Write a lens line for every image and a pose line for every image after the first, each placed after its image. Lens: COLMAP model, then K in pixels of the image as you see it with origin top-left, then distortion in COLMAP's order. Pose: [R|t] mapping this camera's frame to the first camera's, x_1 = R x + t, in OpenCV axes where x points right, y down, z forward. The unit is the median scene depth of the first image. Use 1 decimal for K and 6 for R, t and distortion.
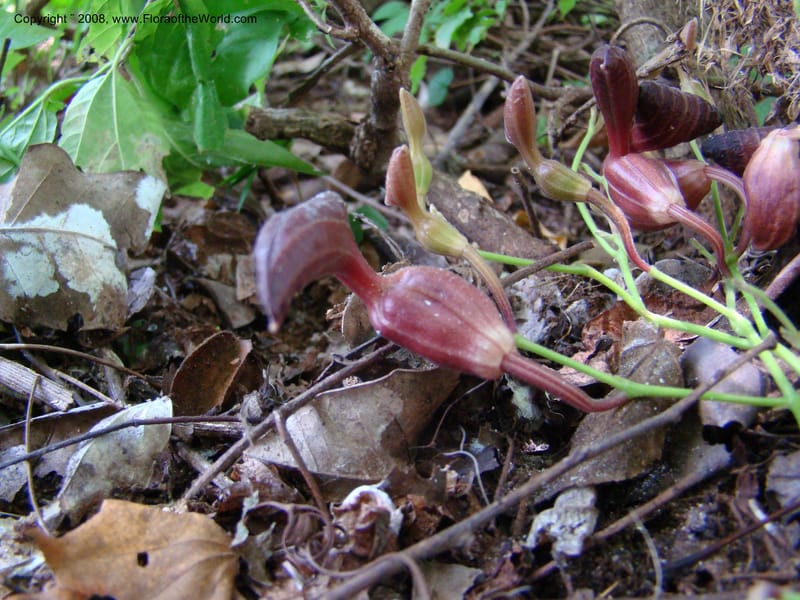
lens RADIAL K [[762.2, 0, 418.2], [0, 762.2, 289.9], [0, 0, 1]] dist [-0.164821, 0.000000]
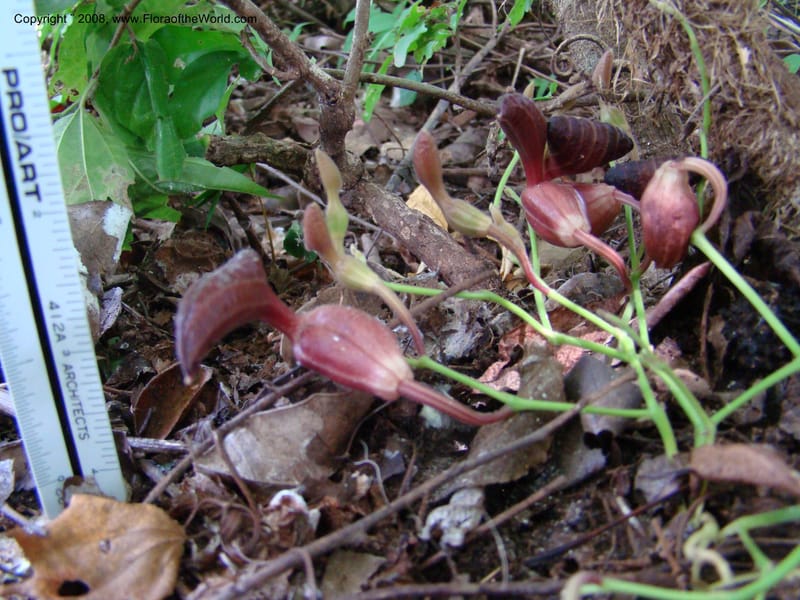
lens RADIAL K [[762.2, 0, 423.2], [0, 762.2, 309.9], [0, 0, 1]] dist [-0.164821, 0.000000]
pose [[0.999627, -0.025082, 0.010761, 0.099202], [0.024519, 0.998470, 0.049563, -0.059212], [-0.011987, -0.049280, 0.998713, -0.136668]]
